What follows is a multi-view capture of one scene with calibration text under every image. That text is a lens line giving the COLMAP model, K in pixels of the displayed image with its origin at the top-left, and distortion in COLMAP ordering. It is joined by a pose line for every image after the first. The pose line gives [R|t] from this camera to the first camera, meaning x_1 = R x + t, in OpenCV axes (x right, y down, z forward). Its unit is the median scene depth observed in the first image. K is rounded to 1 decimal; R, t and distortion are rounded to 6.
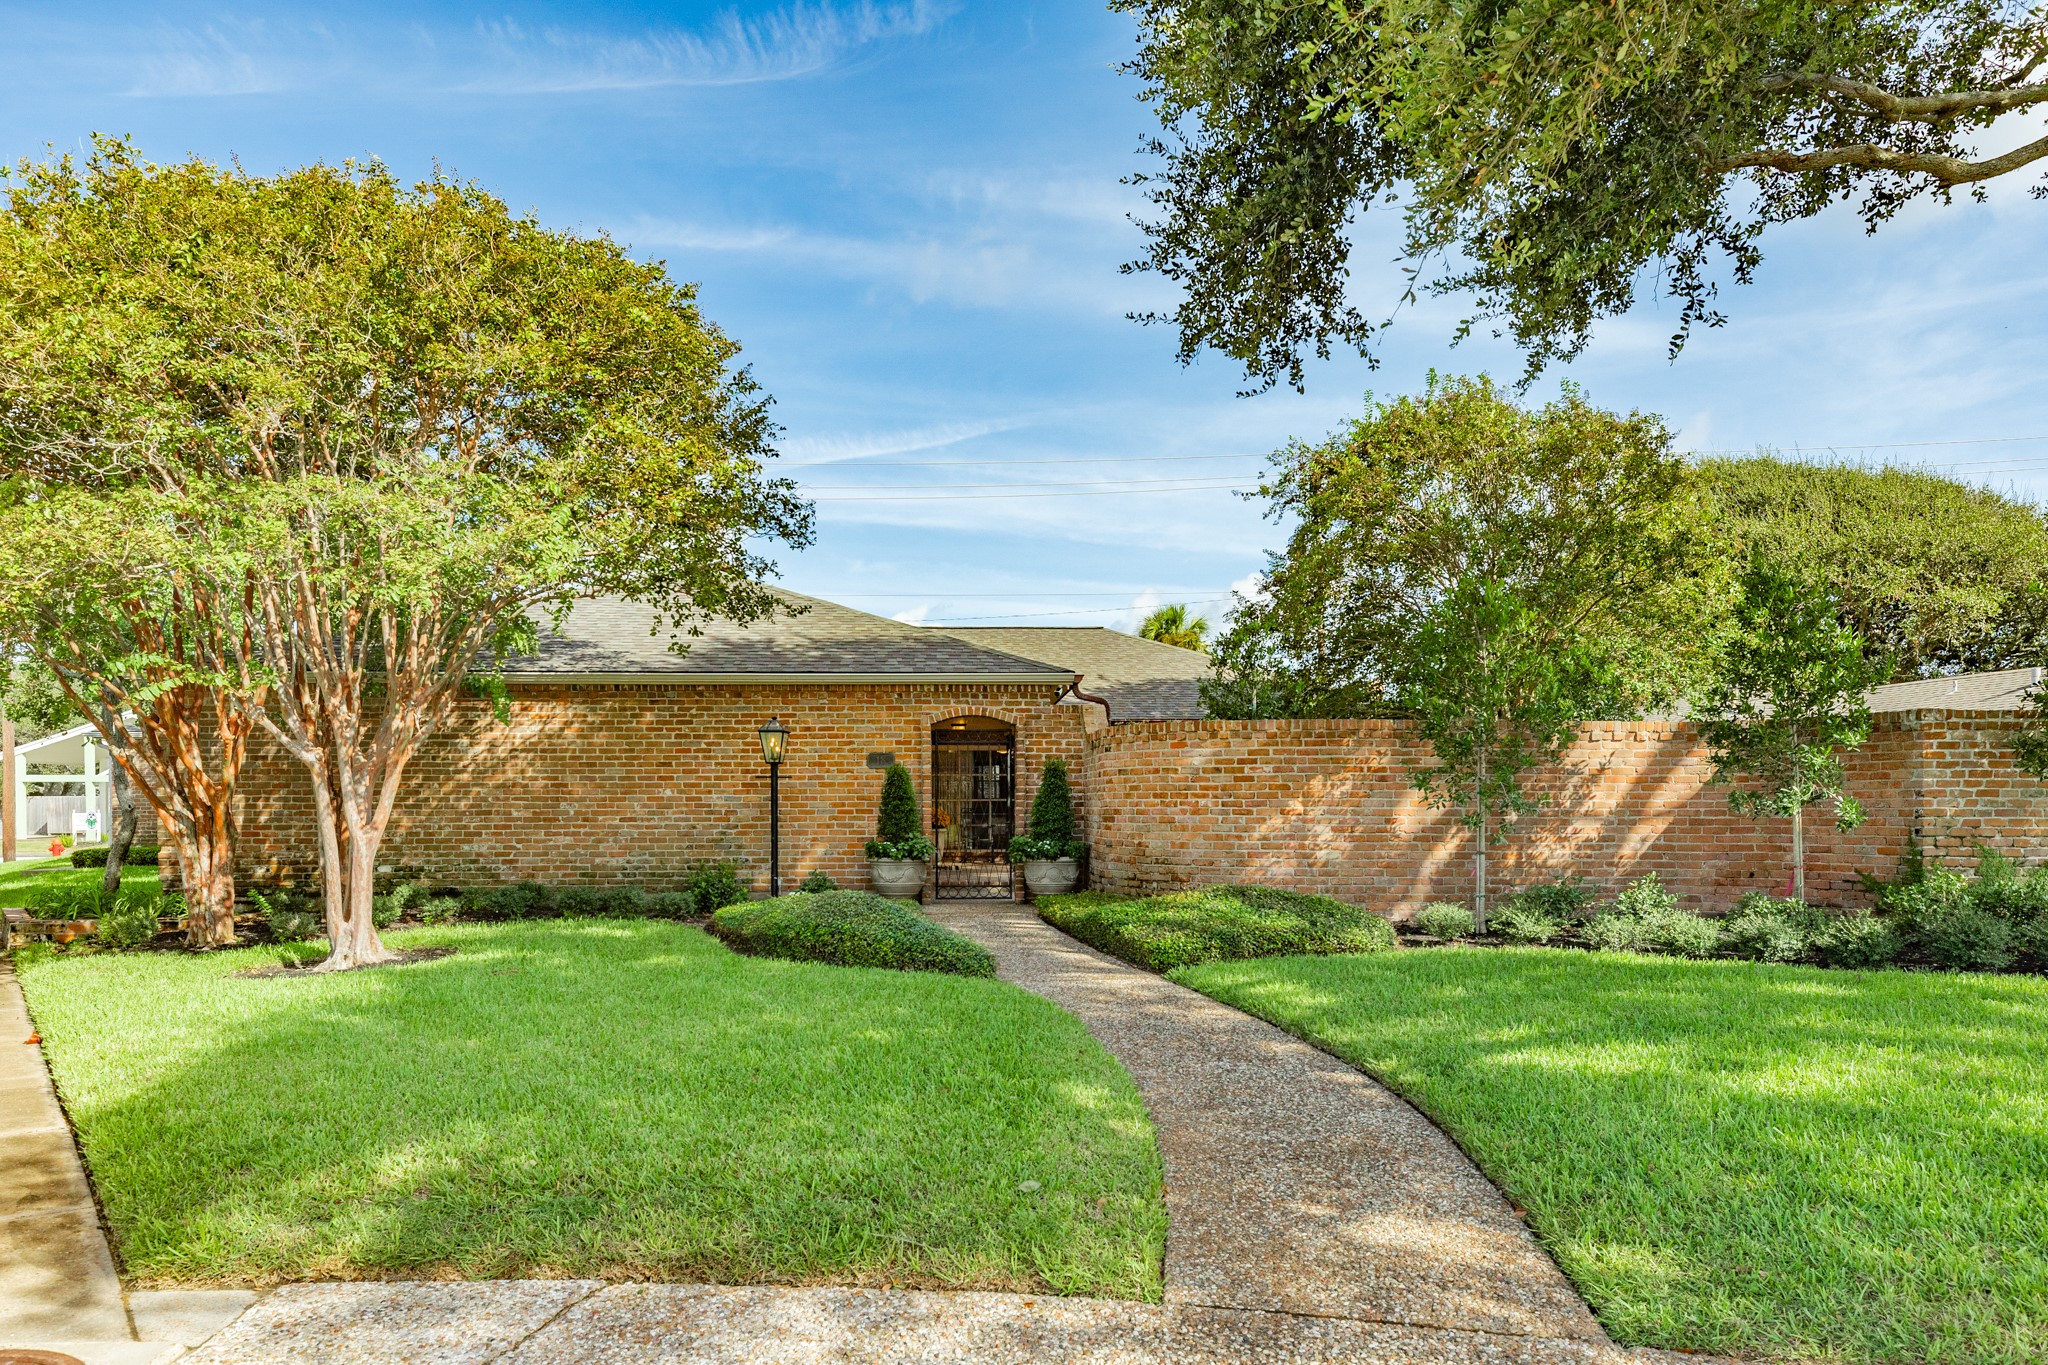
lens RADIAL K [[1153.3, 0, 1092.9], [0, 1153.3, 705.7], [0, 0, 1]] dist [0.004584, 0.001746]
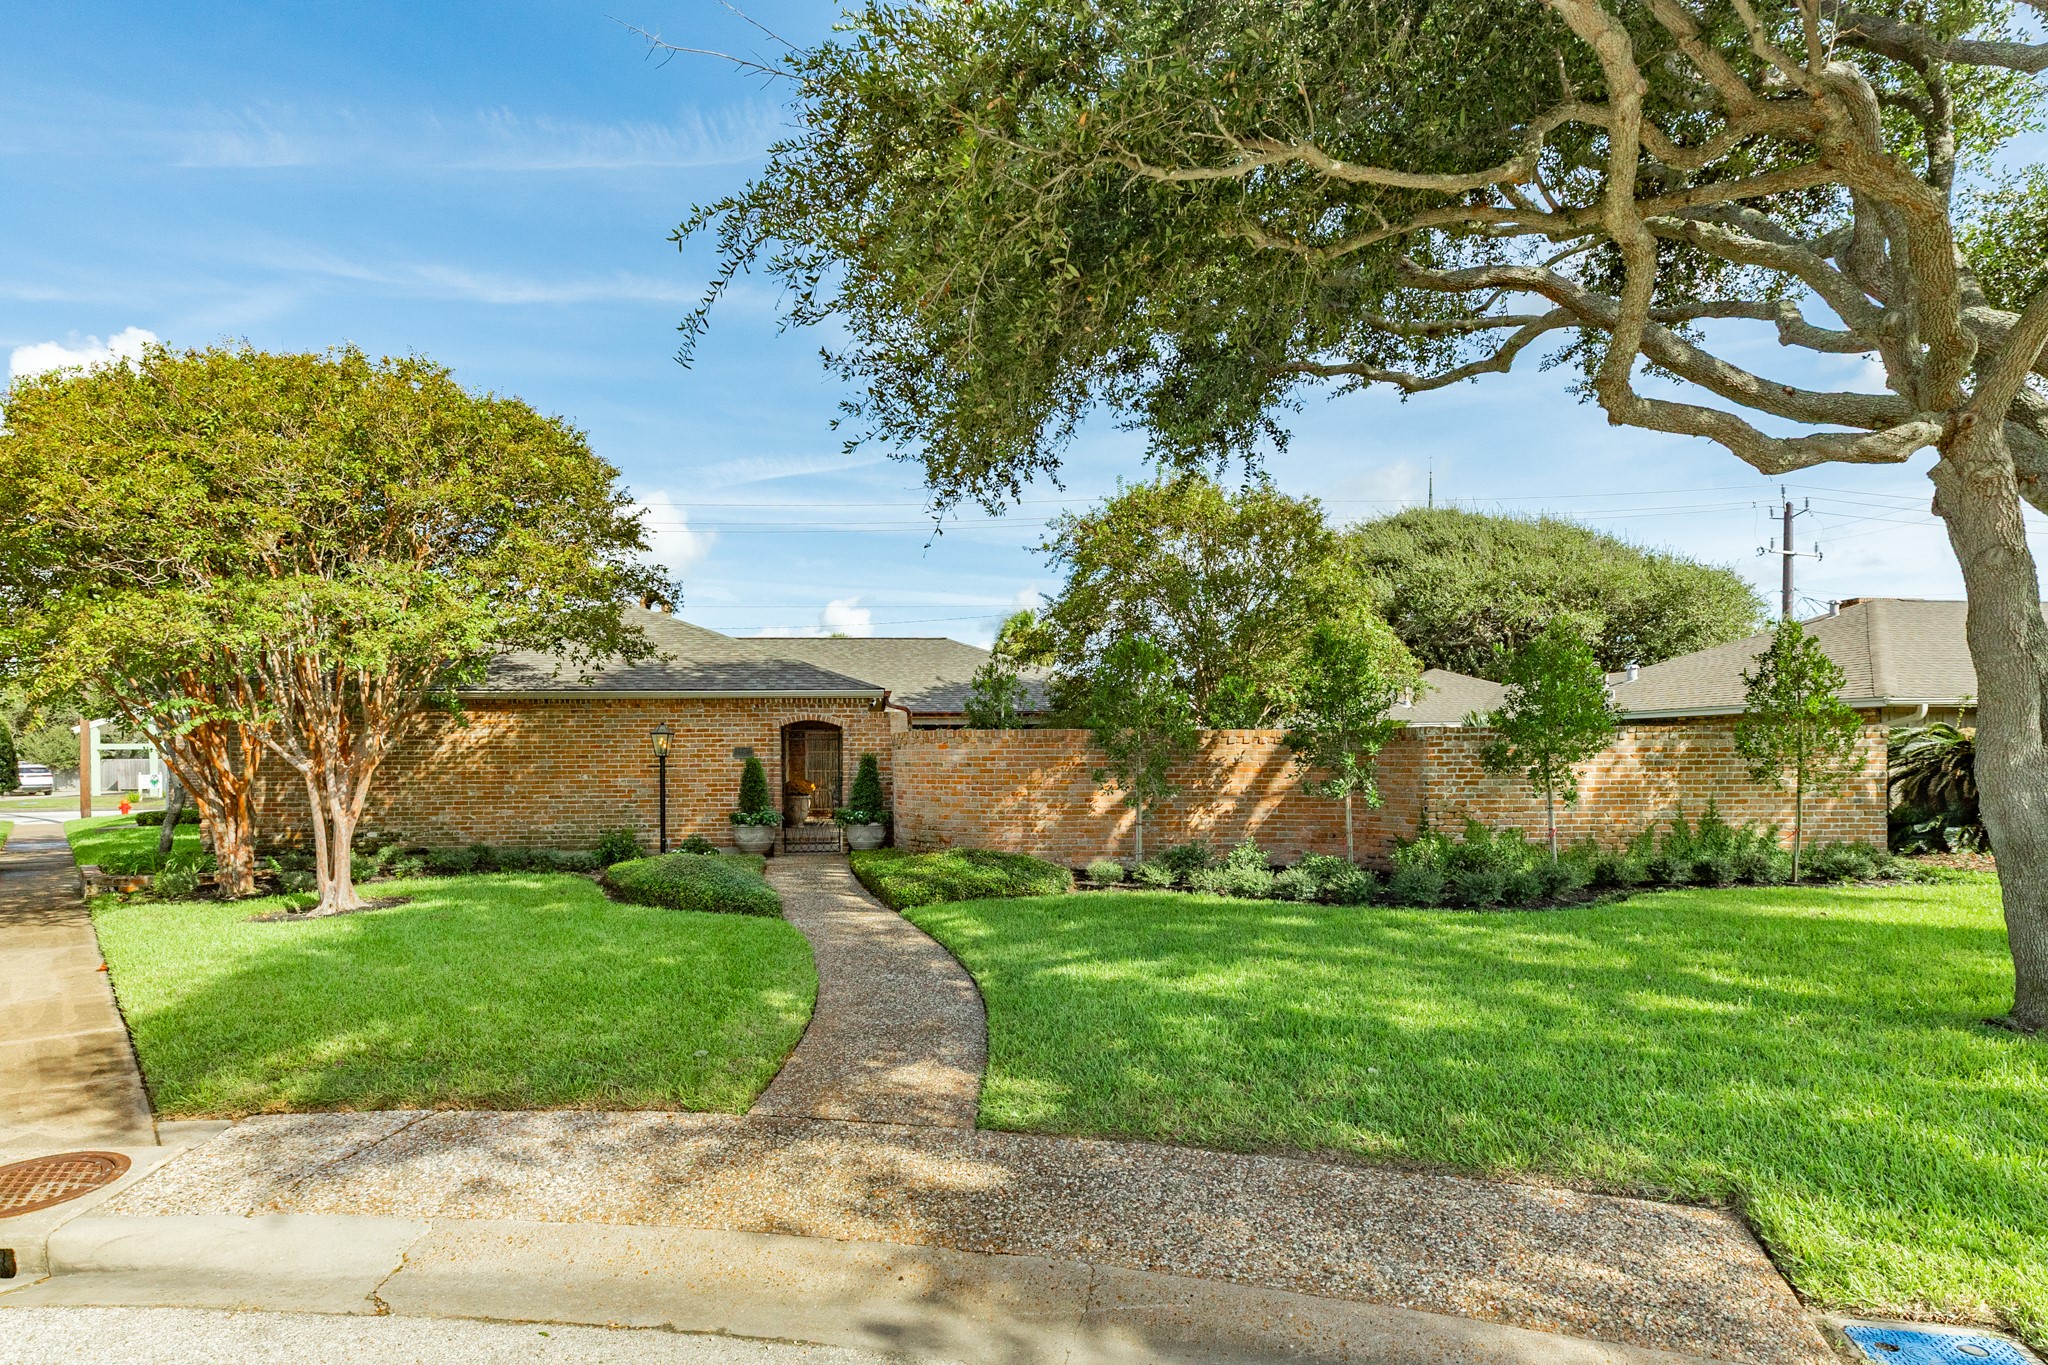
lens RADIAL K [[911.6, 0, 1022.8], [0, 911.6, 687.7], [0, 0, 1]] dist [0.004318, 0.000496]
pose [[0.998979, 0.001010, 0.045156, 0.138565], [-0.001380, 0.999966, 0.008175, -0.054978], [-0.045146, -0.008229, 0.998946, -0.146922]]
